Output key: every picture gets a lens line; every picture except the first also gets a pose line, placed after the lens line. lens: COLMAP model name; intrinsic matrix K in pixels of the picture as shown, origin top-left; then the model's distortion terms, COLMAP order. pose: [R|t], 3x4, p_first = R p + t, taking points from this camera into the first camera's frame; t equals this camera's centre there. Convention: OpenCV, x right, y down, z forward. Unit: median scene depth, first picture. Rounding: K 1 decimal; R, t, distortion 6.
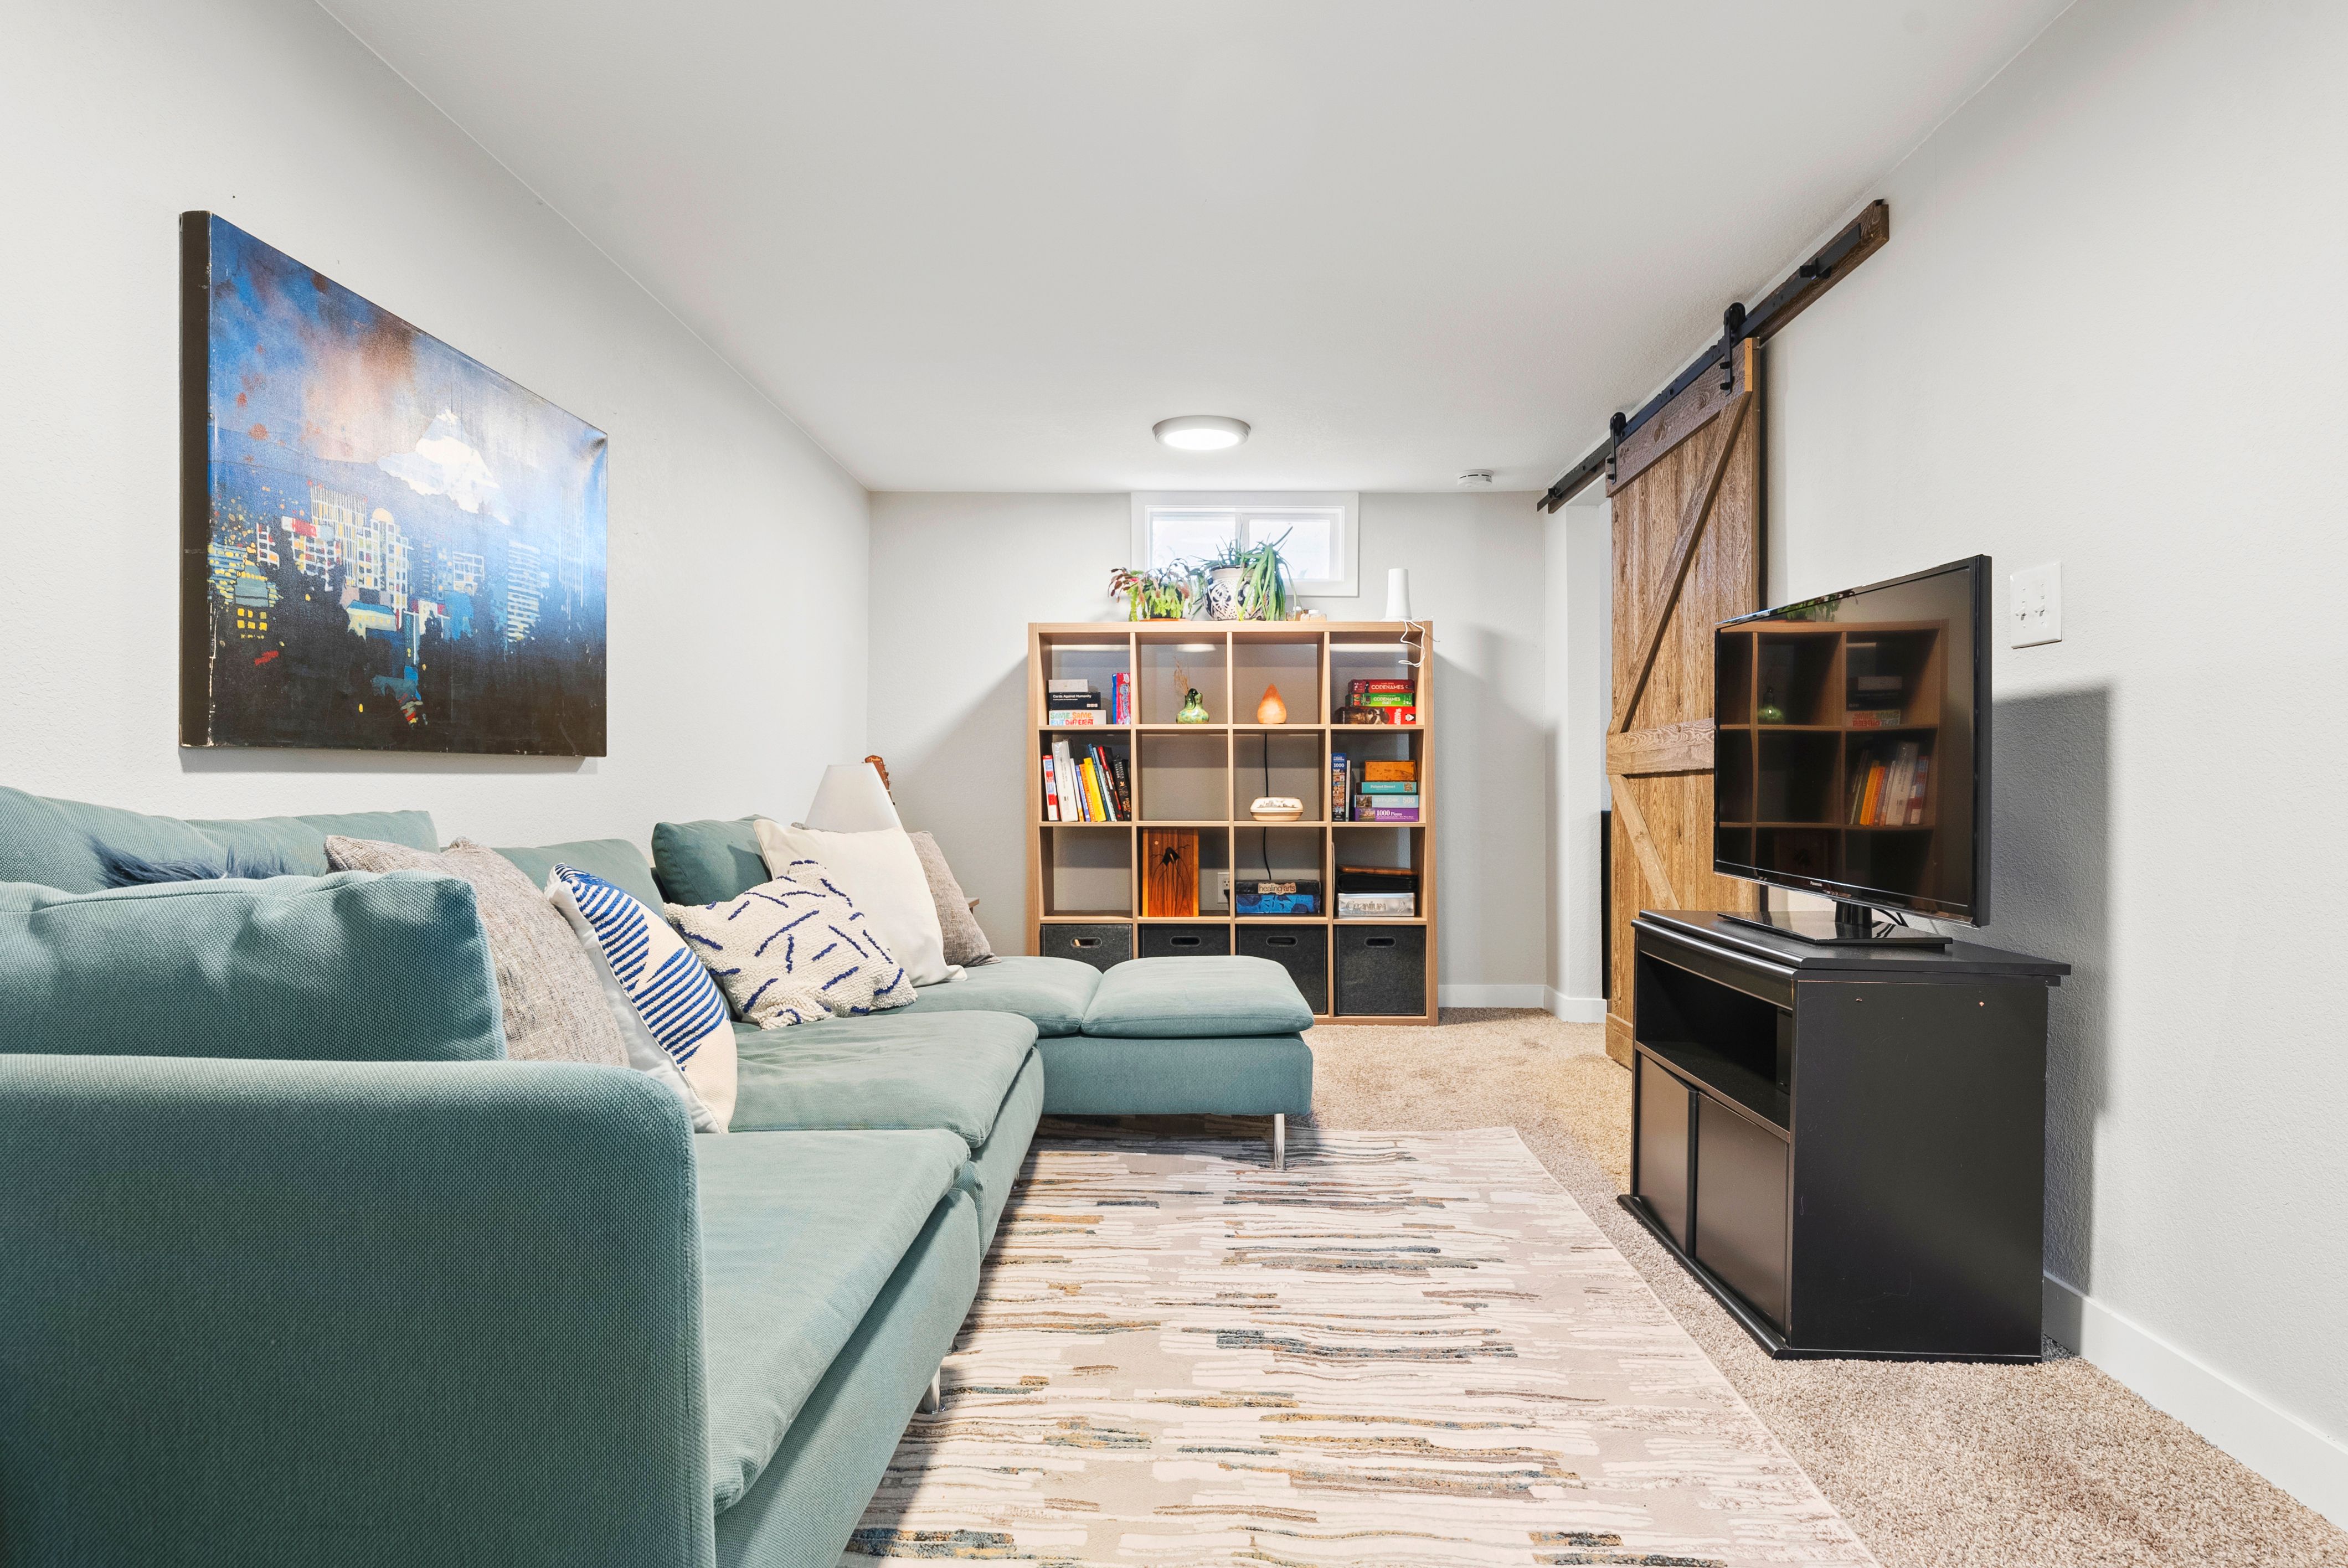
lens RADIAL K [[1317.9, 0, 1166.7], [0, 1317.9, 768.5], [0, 0, 1]] dist [0.002032, -0.000014]
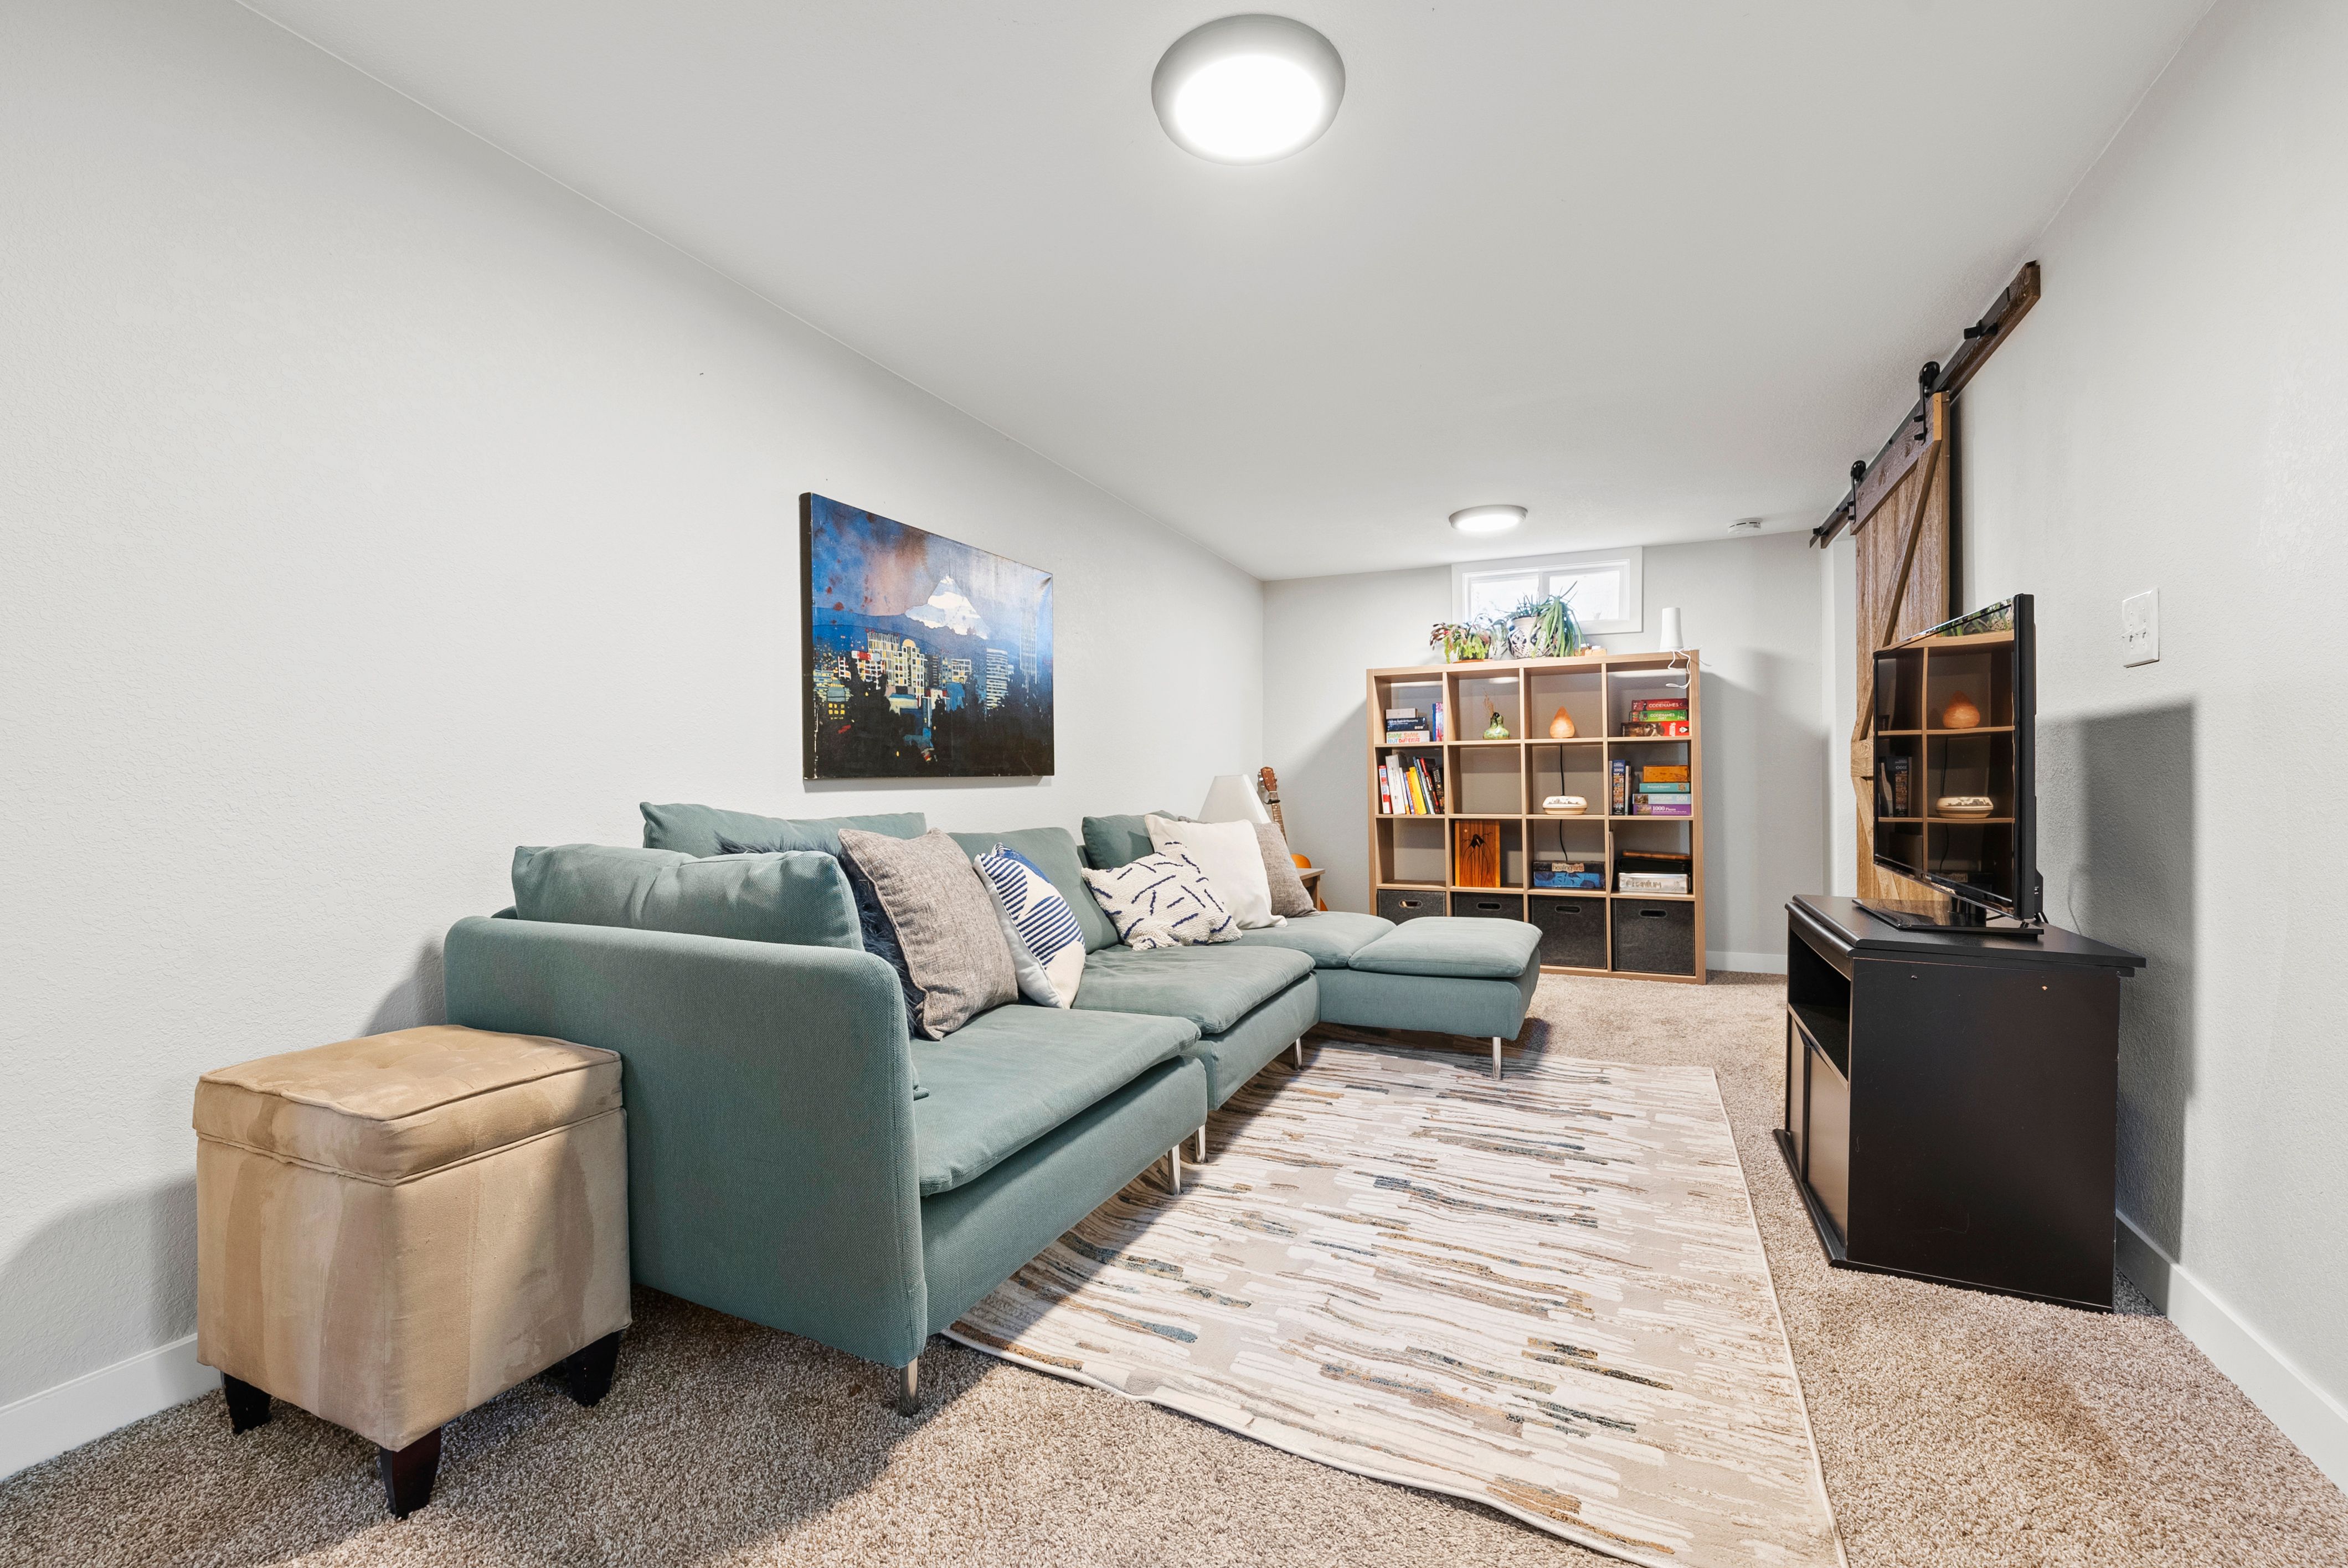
lens RADIAL K [[981.5, 0, 1135.4], [0, 981.5, 777.4], [0, 0, 1]] dist [-0.000223, -0.001000]
pose [[0.913379, -0.011655, -0.406944, 0.175360], [0.014917, 0.999877, 0.004844, -0.012745], [0.406838, -0.010494, 0.913440, -0.059622]]
